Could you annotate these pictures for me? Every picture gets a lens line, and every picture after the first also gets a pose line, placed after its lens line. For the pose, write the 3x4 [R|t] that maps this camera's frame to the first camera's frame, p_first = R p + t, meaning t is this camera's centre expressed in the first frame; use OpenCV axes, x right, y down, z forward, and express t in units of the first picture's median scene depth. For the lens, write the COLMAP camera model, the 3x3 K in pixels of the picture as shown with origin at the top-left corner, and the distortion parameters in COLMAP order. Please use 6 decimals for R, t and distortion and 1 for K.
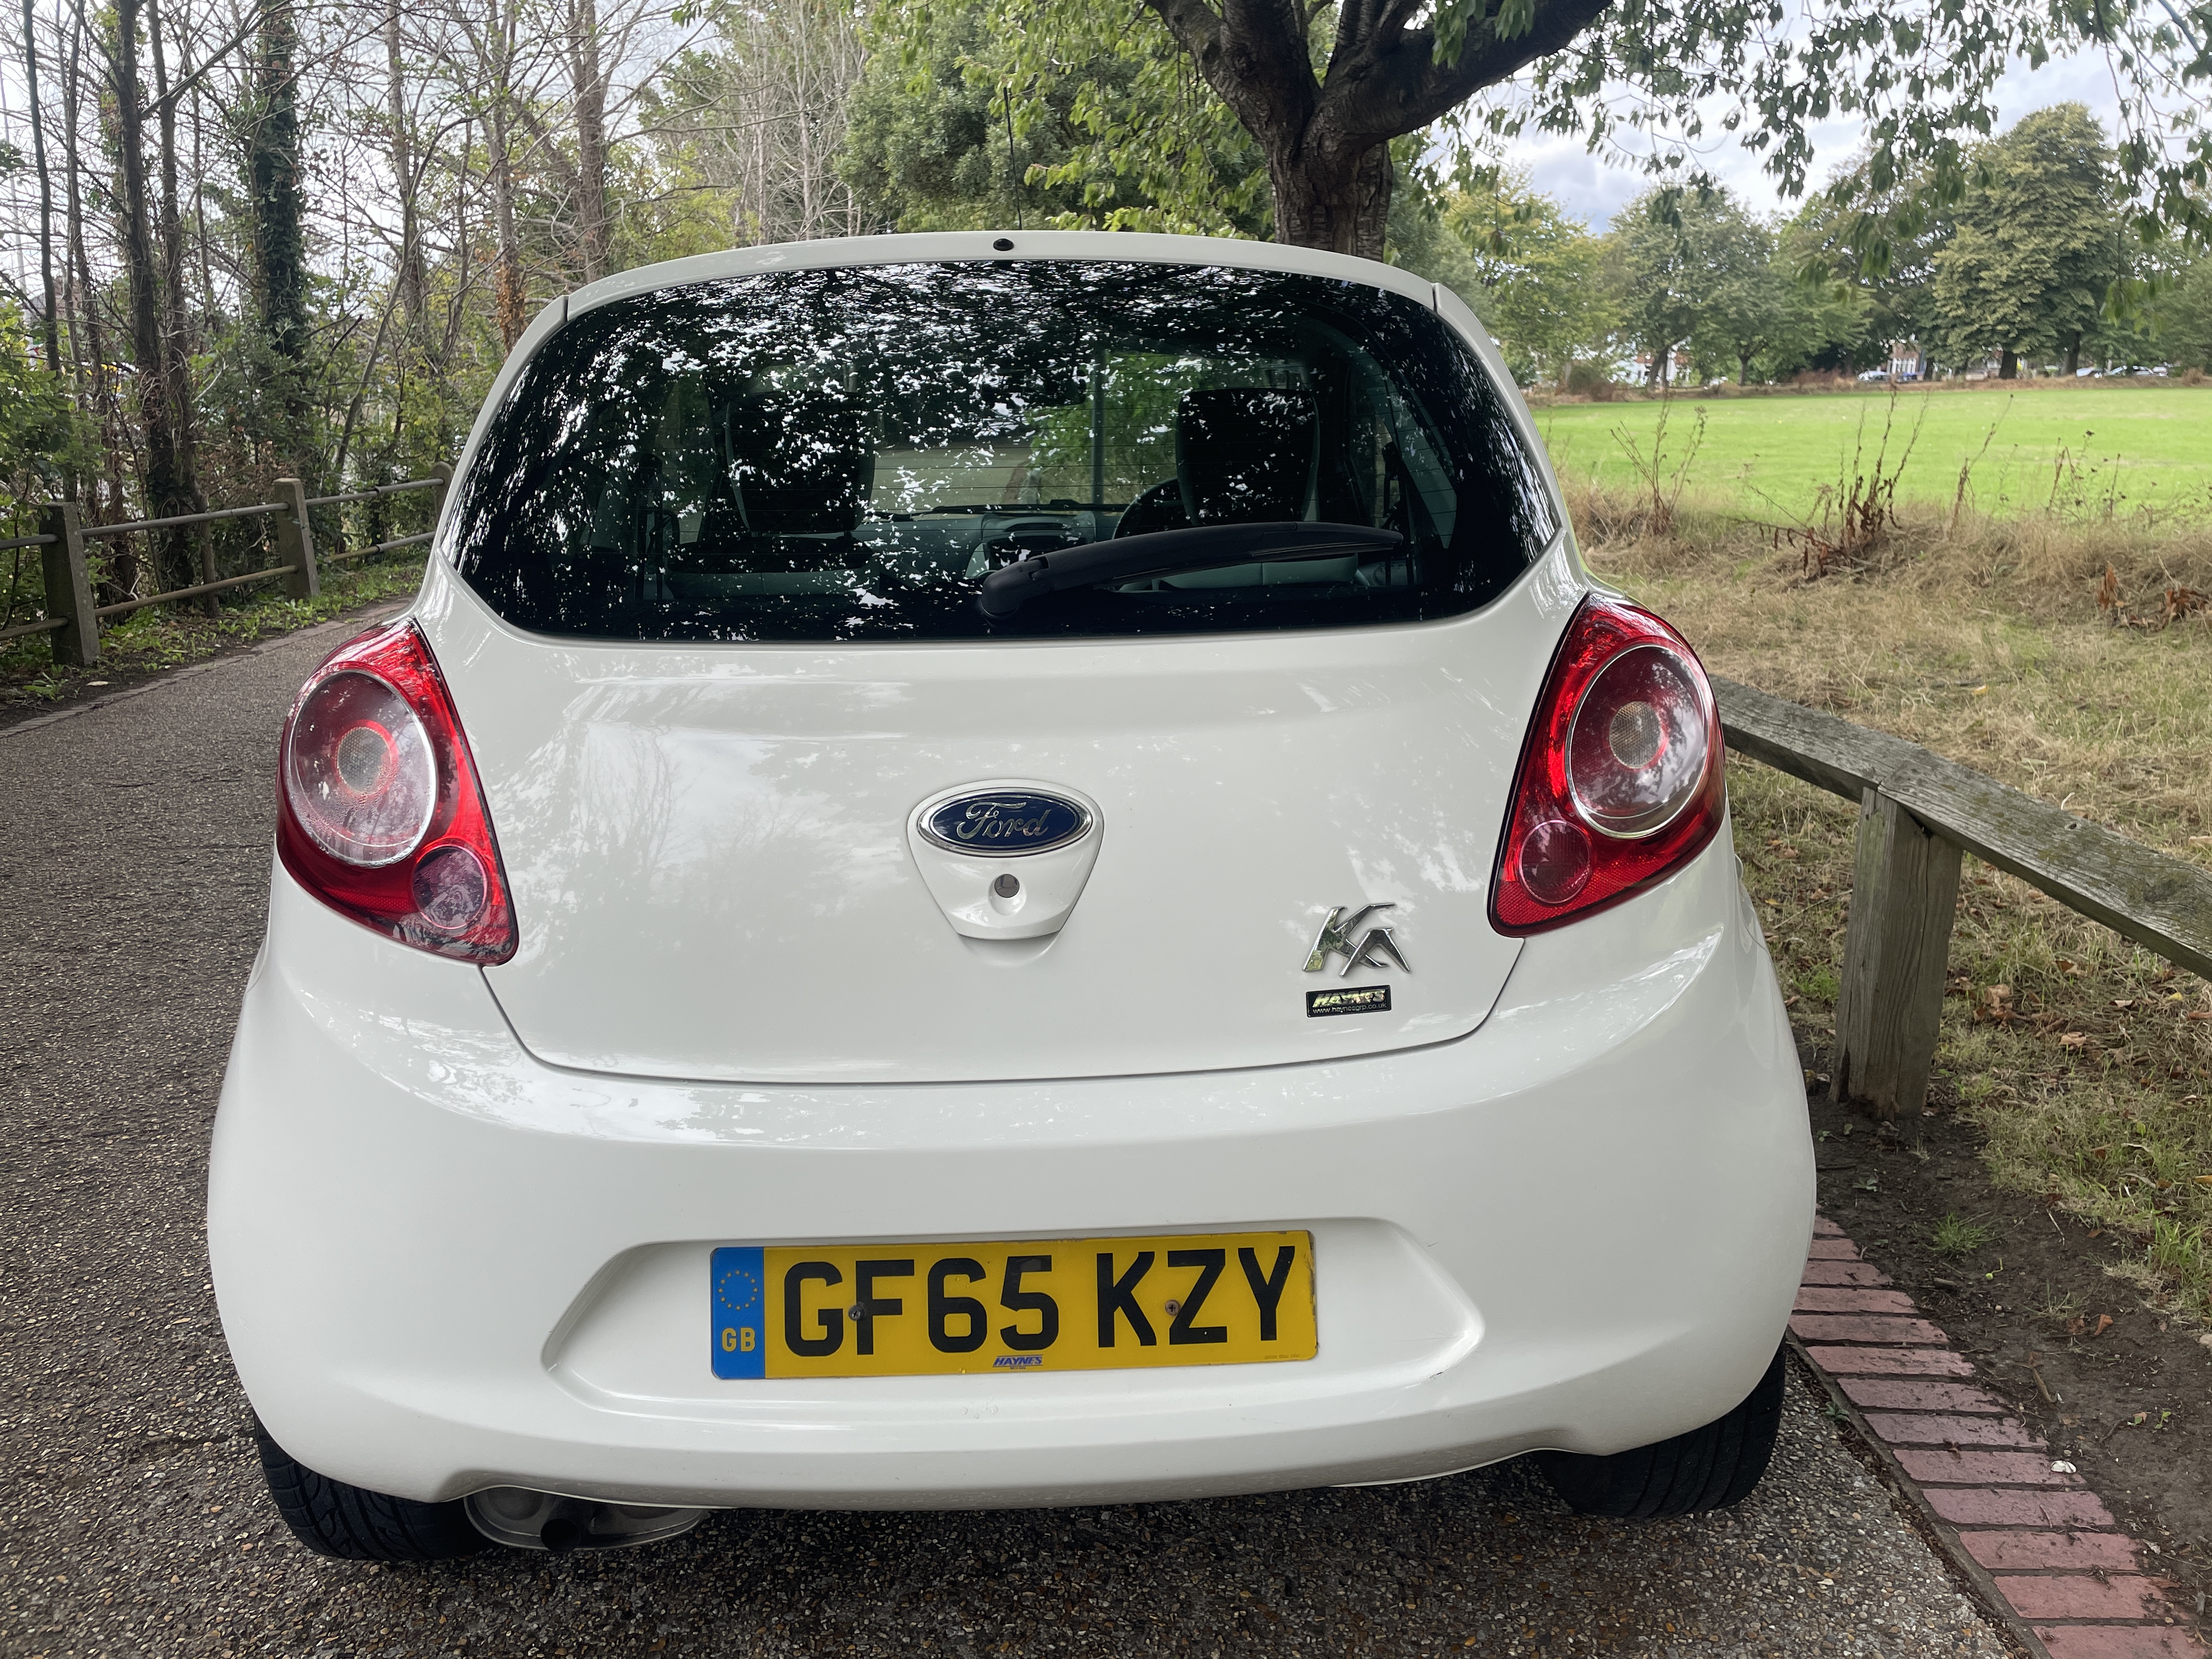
lens RADIAL K [[1655.6, 0, 1122.1], [0, 1655.6, 812.3], [0, 0, 1]] dist [0.074880, -0.095616]
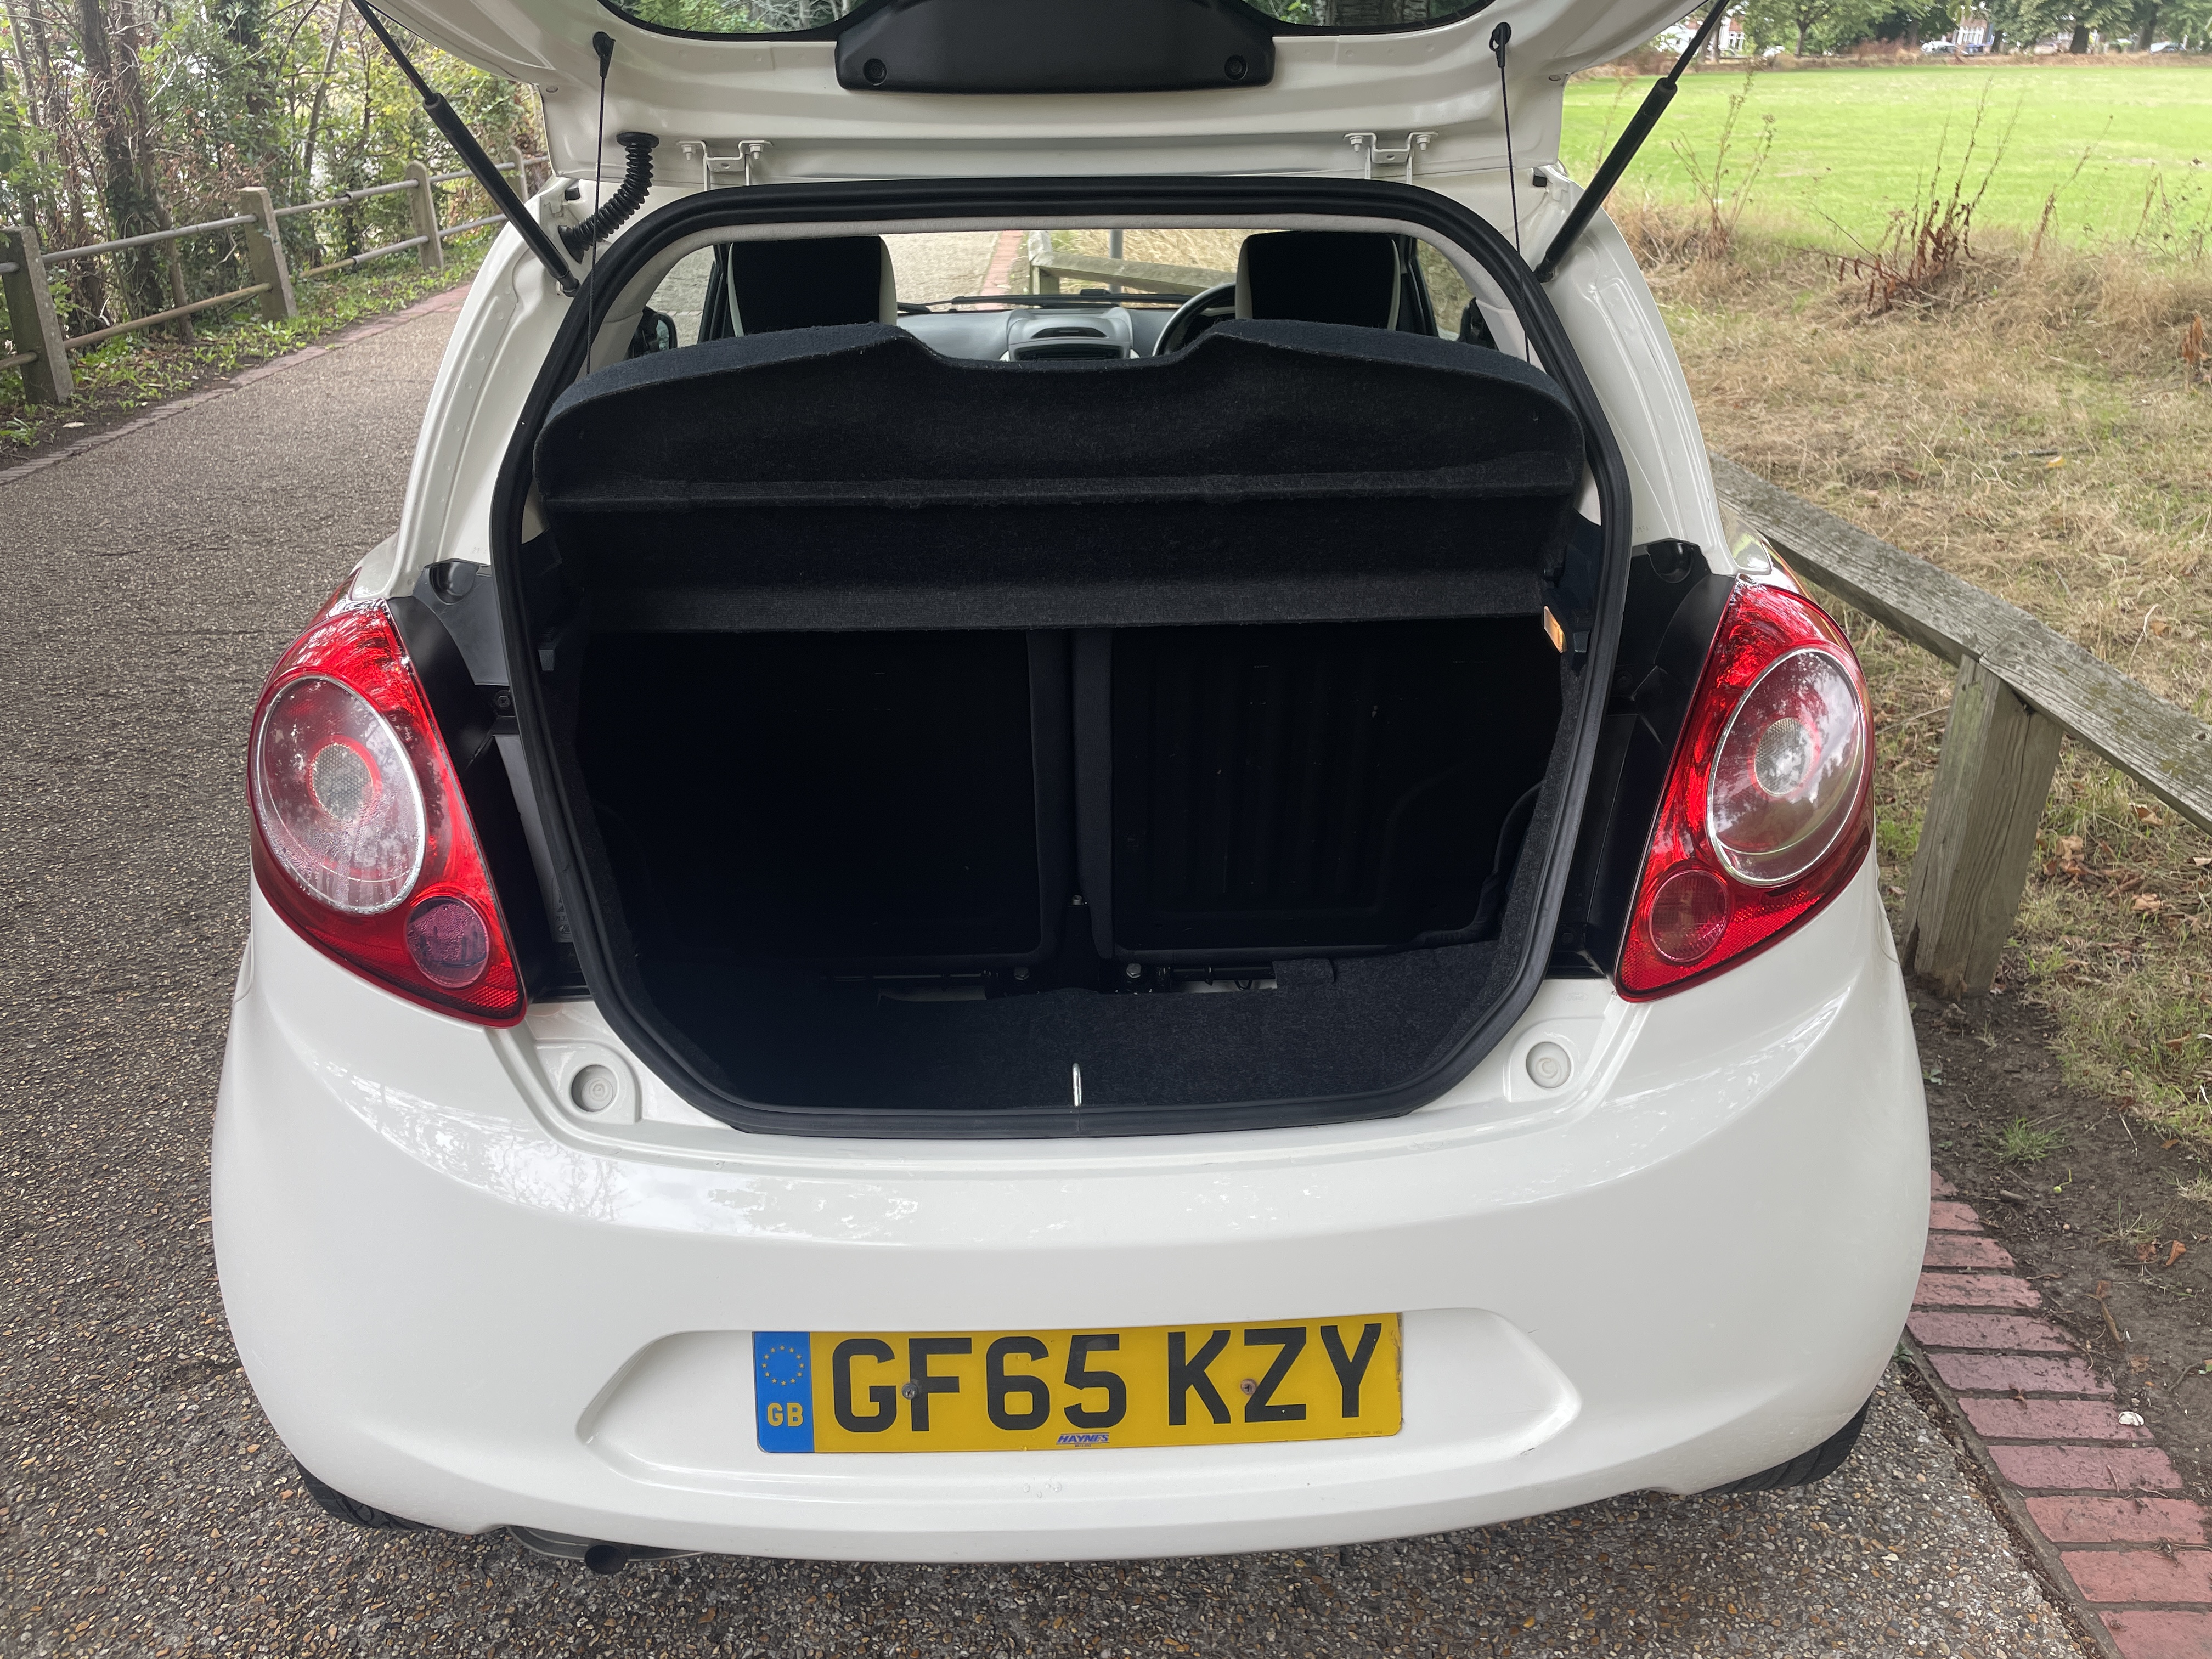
lens RADIAL K [[1655.6, 0, 1123.2], [0, 1655.6, 806.1], [0, 0, 1]] dist [0.074880, -0.095616]
pose [[0.999965, 0.007438, -0.003829, -0.027131], [-0.006667, 0.984992, 0.172472, -0.128957], [0.005054, -0.172440, 0.985007, 0.094635]]
